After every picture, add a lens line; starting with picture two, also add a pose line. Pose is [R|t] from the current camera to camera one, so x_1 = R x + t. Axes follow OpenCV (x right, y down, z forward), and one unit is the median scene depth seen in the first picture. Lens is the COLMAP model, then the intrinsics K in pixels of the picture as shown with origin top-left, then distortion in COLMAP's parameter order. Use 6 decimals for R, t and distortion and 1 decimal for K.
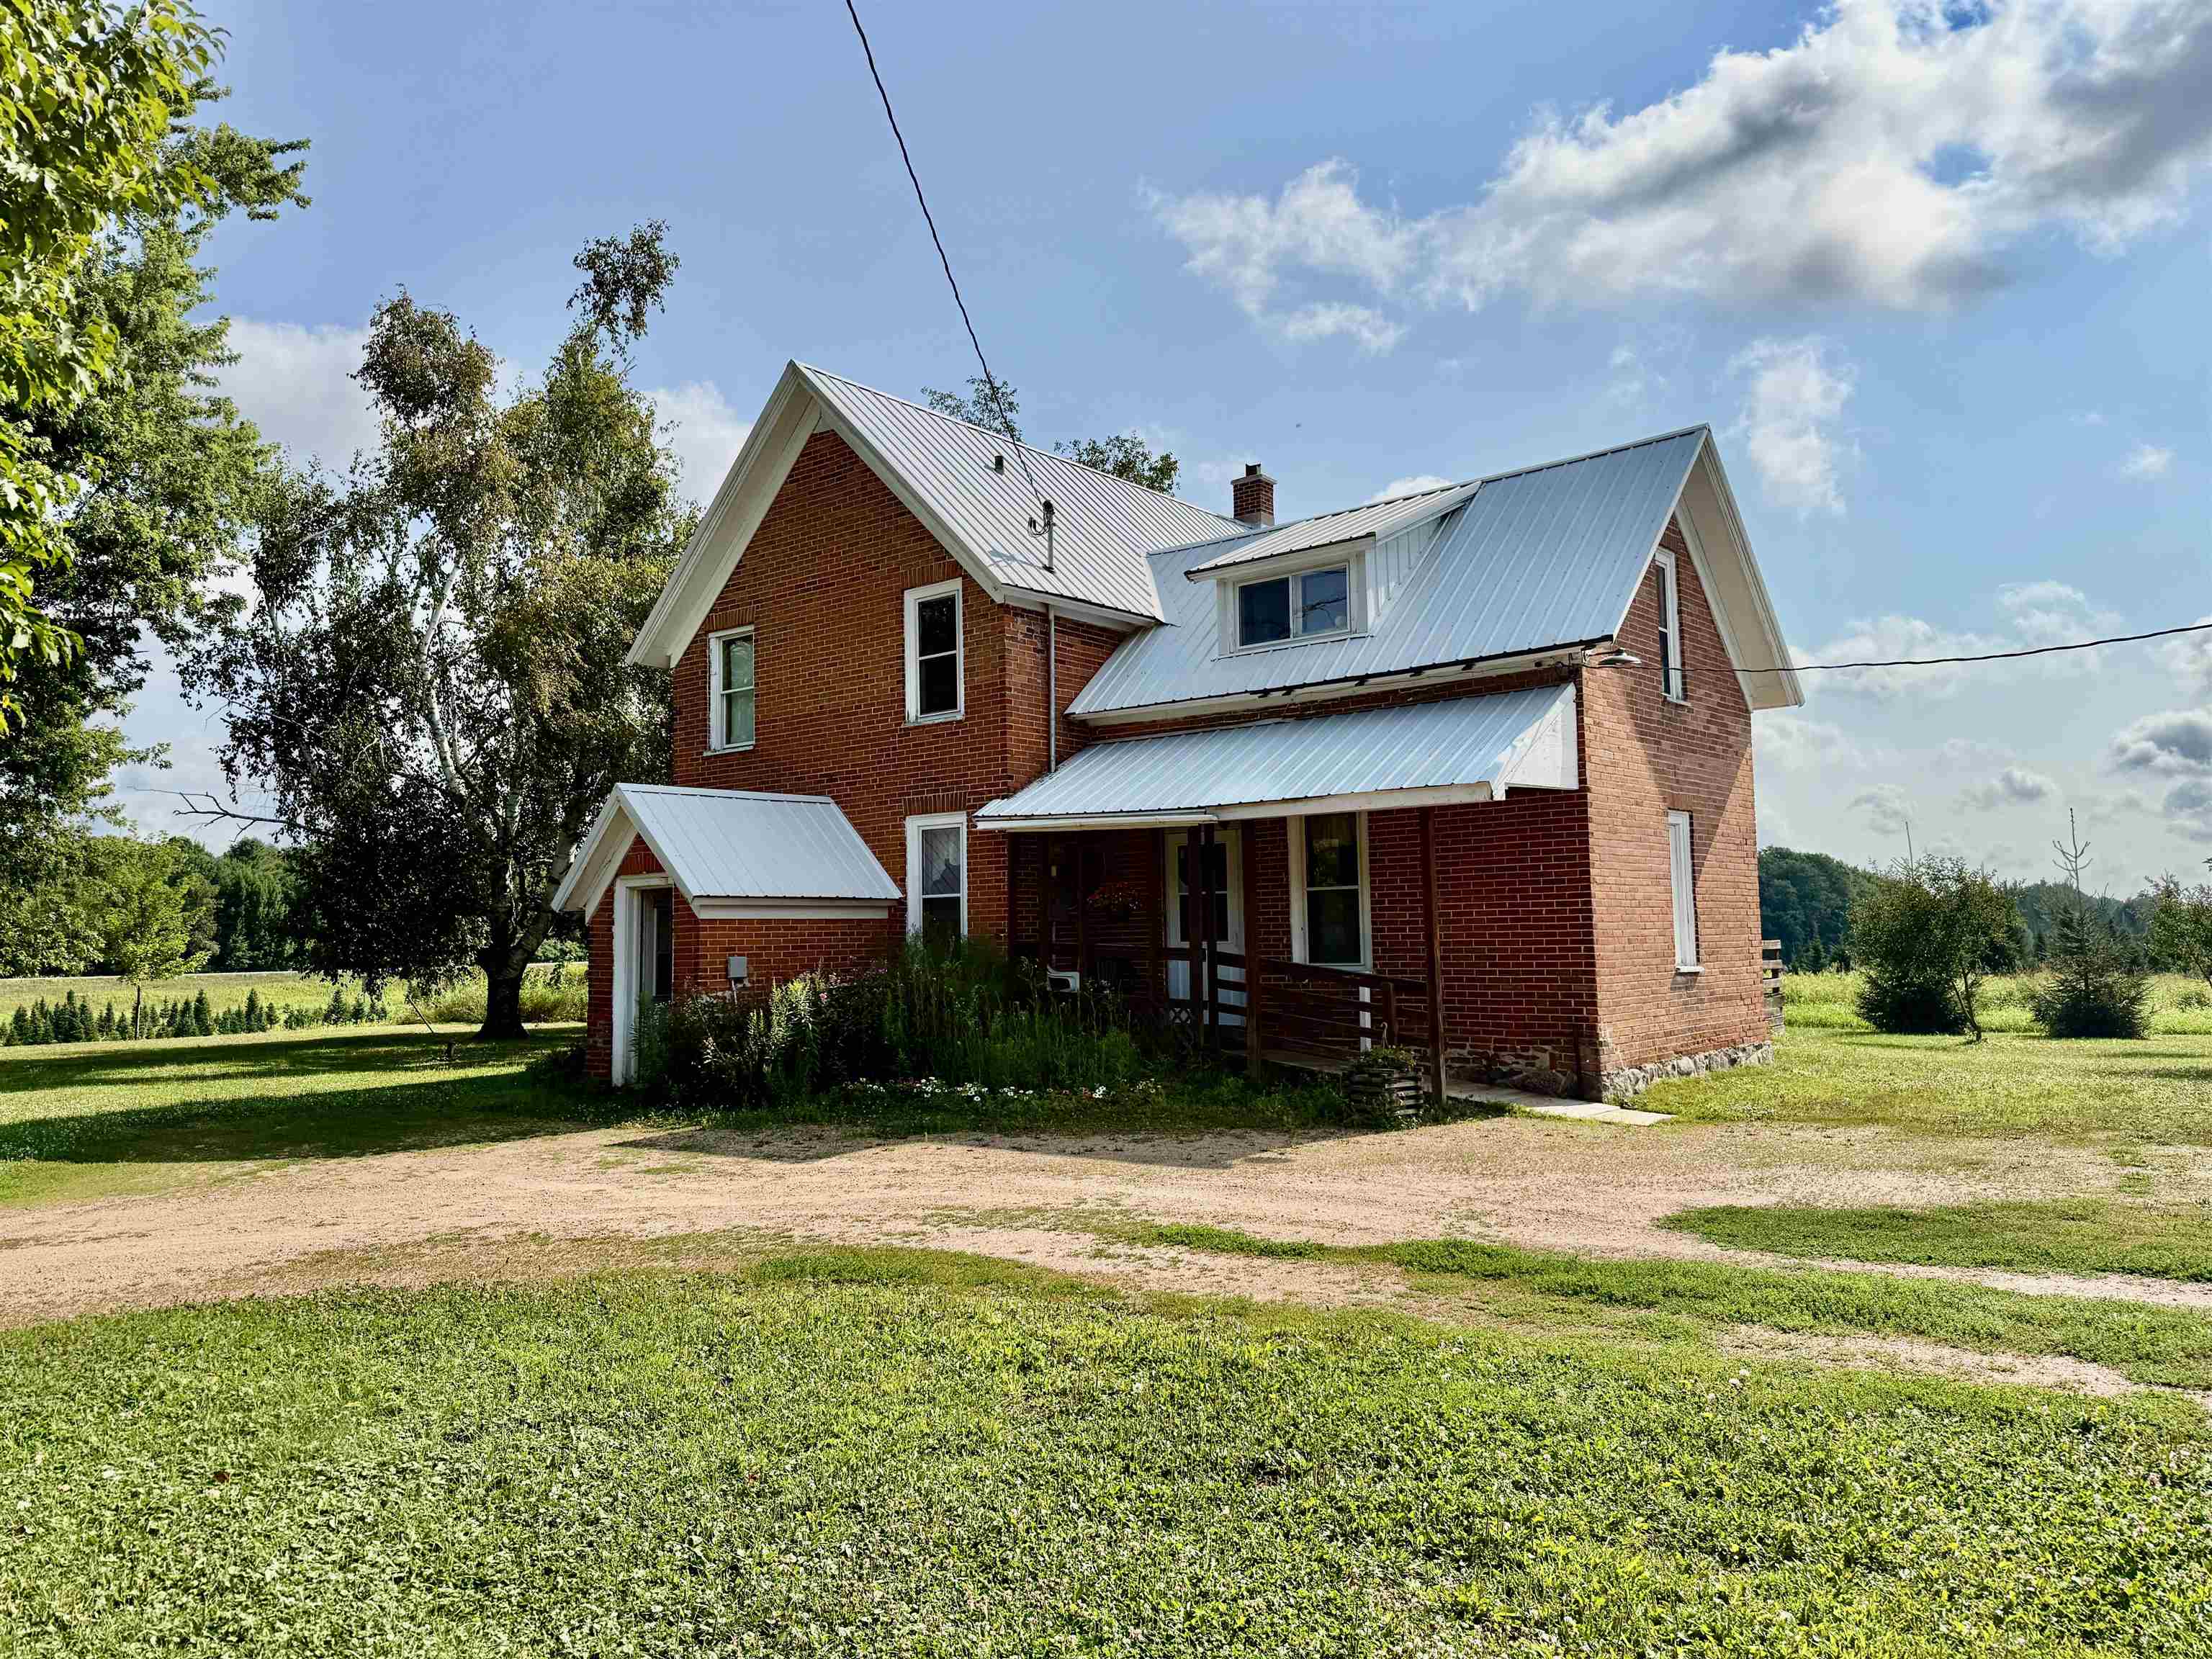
lens RADIAL K [[1567.5, 0, 1106.0], [0, 1567.5, 829.5], [0, 0, 1]] dist [0.007199, -0.006602]
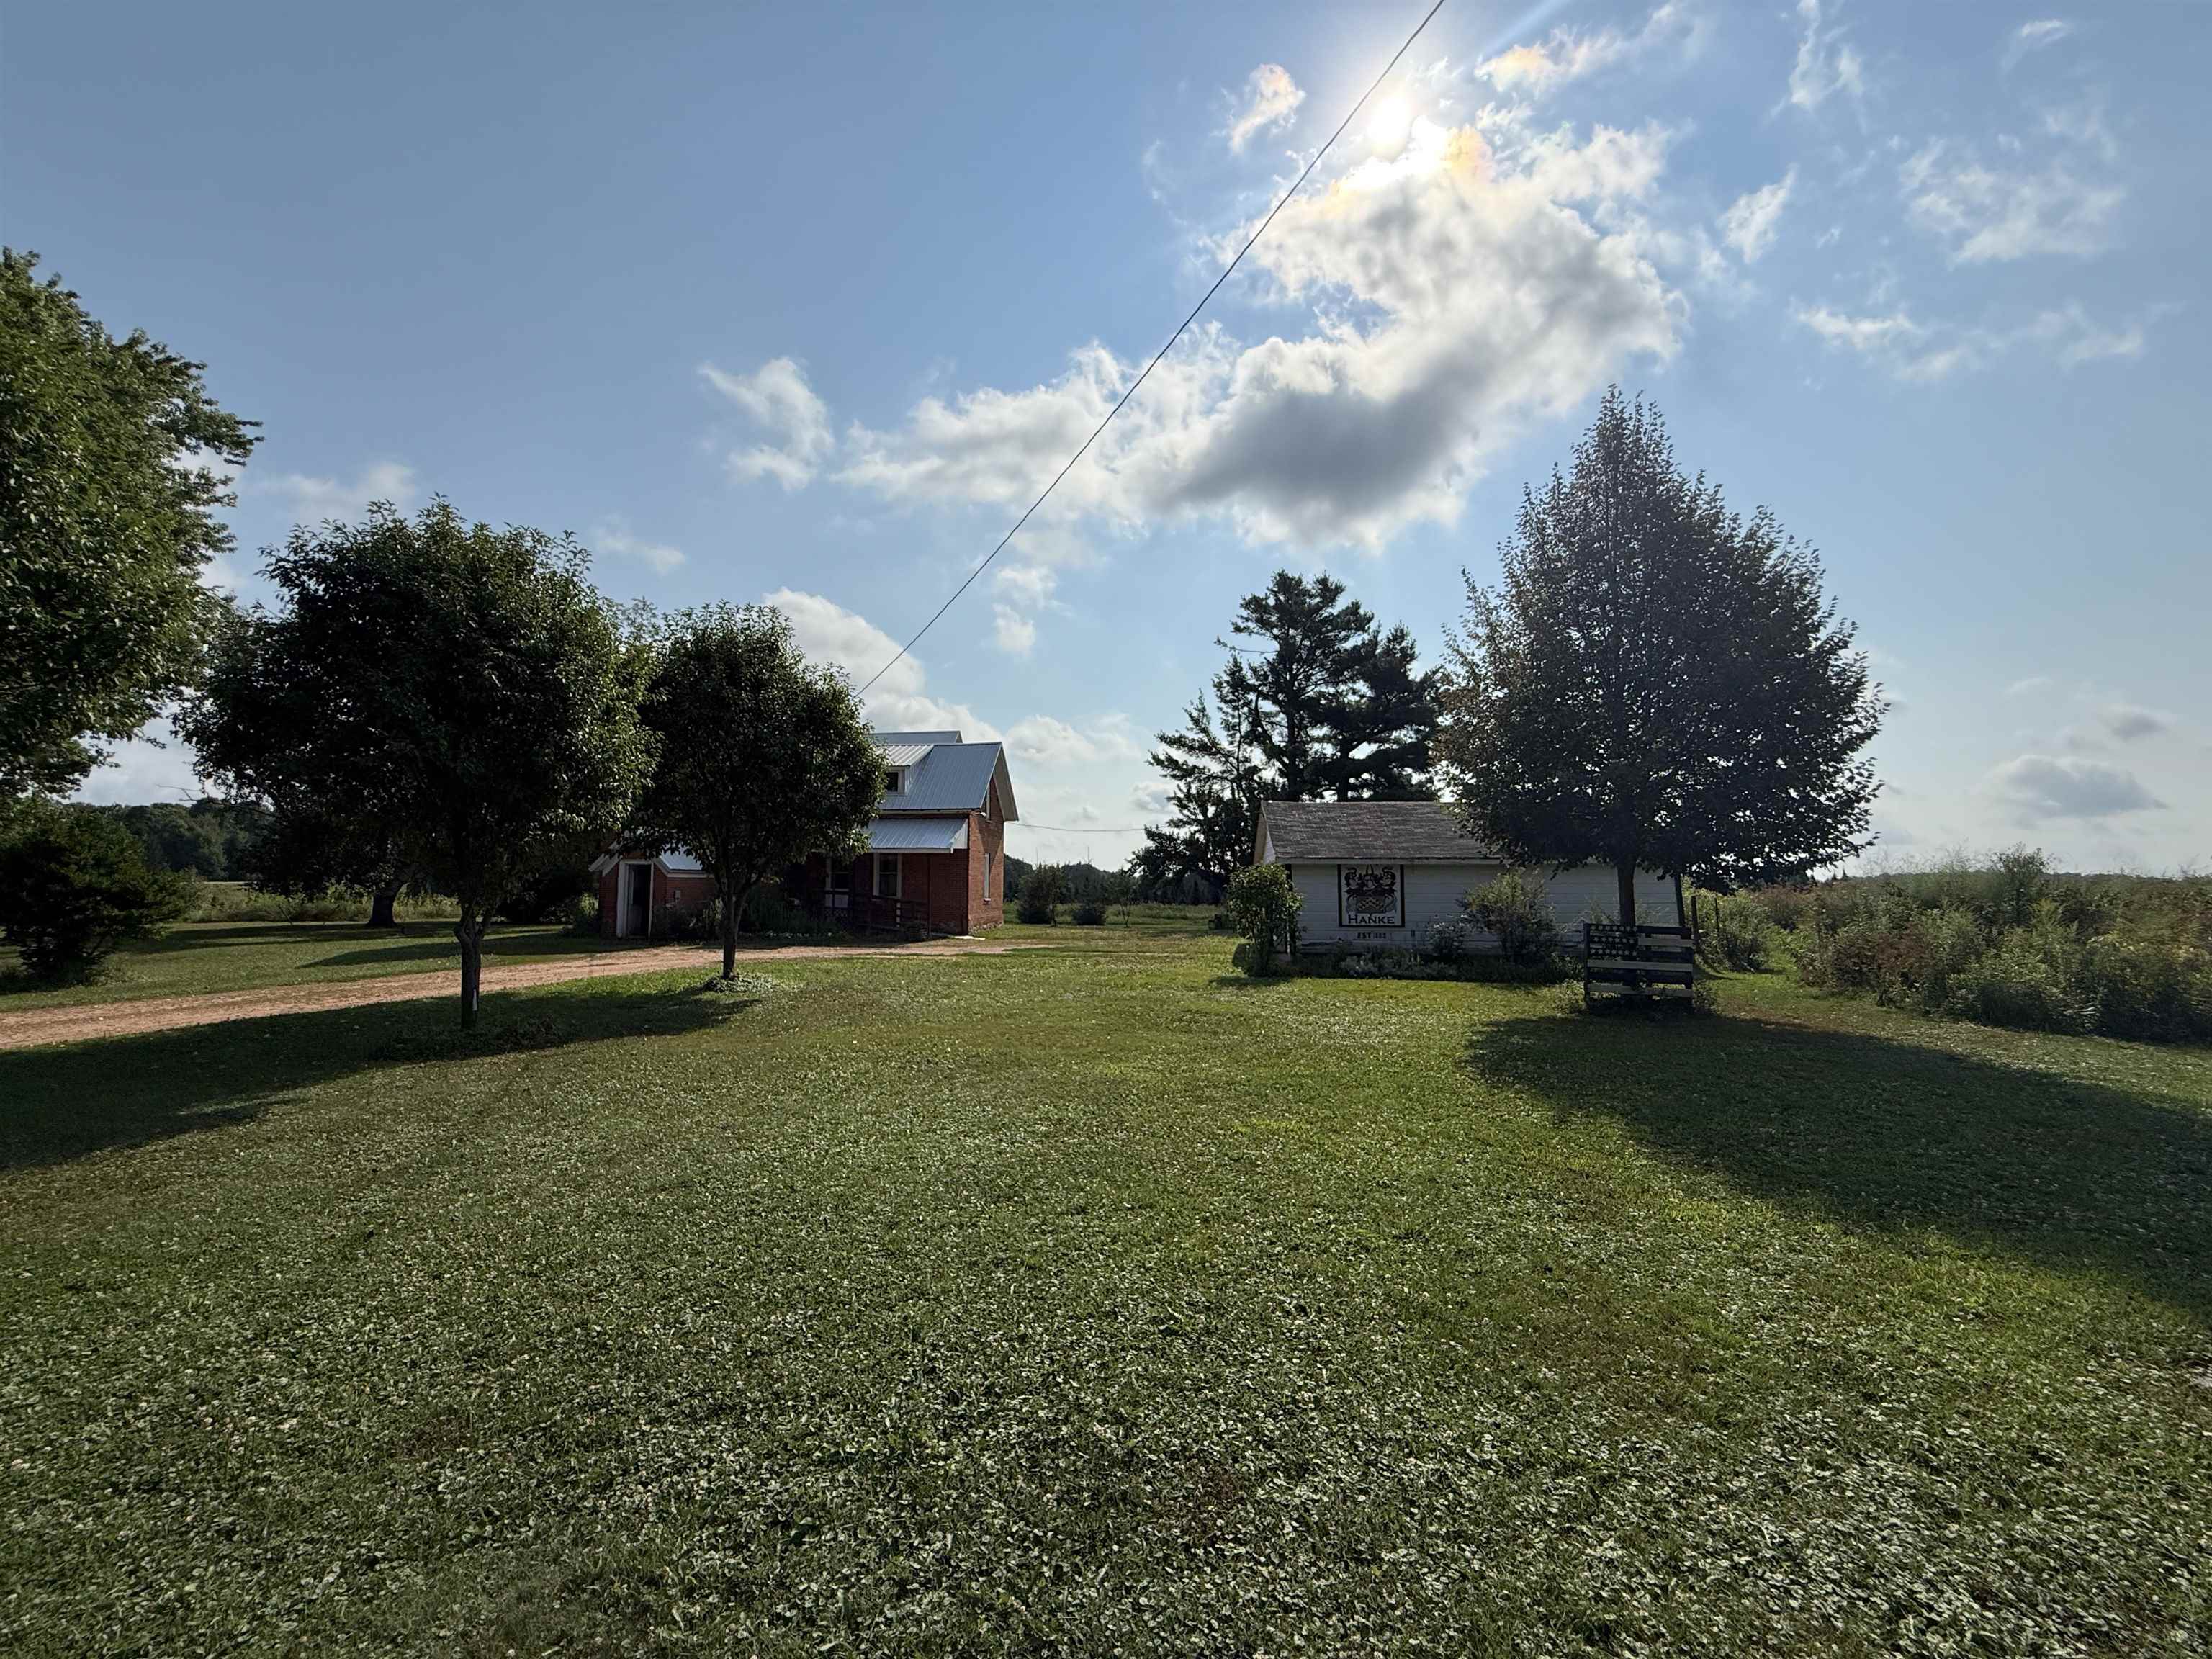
lens RADIAL K [[878.7, 0, 1101.3], [0, 878.7, 828.3], [0, 0, 1]] dist [-0.000727, 0.000595]
pose [[0.844489, 0.058656, 0.532351, -0.397097], [-0.063219, 0.997953, -0.009670, -0.057029], [-0.531828, -0.025488, 0.846469, -0.663620]]
